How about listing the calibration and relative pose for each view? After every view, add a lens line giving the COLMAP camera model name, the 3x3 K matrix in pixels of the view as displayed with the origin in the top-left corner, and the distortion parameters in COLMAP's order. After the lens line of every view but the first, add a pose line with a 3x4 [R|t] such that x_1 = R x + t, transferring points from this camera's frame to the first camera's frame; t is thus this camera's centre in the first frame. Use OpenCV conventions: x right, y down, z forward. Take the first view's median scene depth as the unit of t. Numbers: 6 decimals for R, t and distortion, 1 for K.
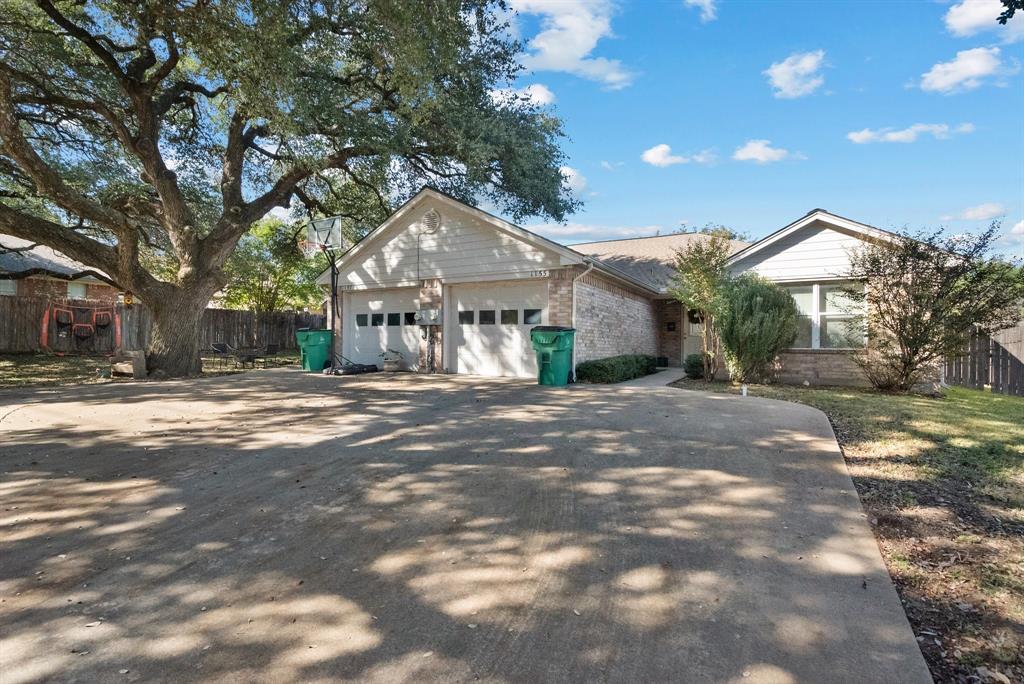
lens RADIAL K [[470.5, 0, 505.4], [0, 470.5, 346.1], [0, 0, 1]] dist [0.000004, 0.001420]
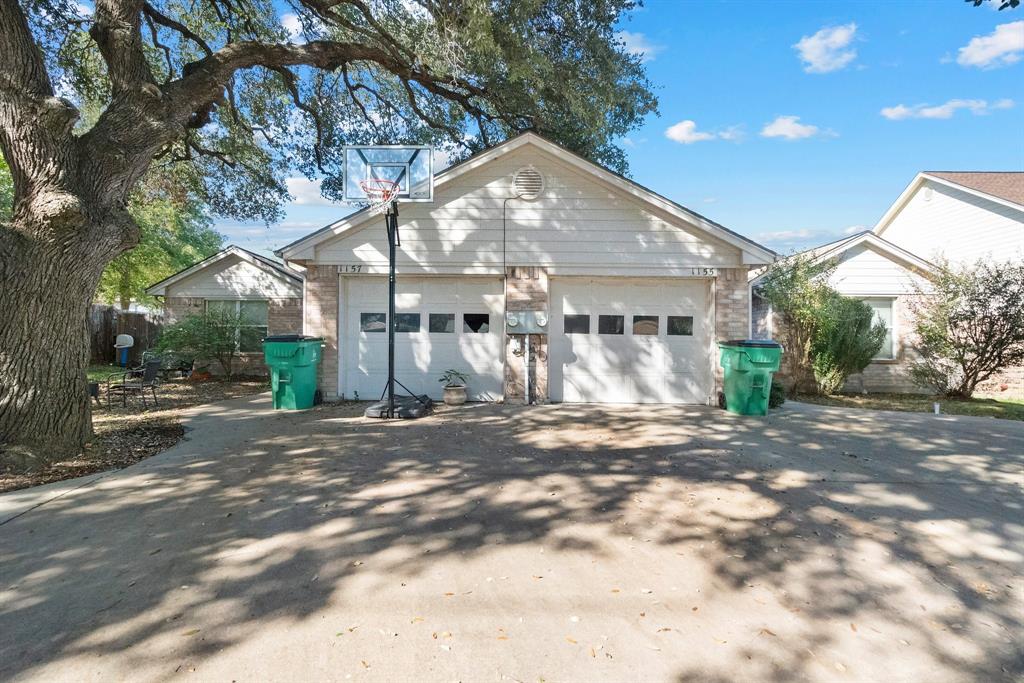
lens RADIAL K [[470.5, 0, 514.4], [0, 470.5, 335.8], [0, 0, 1]] dist [0.000004, 0.001420]
pose [[0.864085, 0.004176, 0.503328, -0.528002], [0.002517, 0.999917, -0.012618, -0.034158], [-0.503339, 0.012170, 0.864003, 0.427336]]
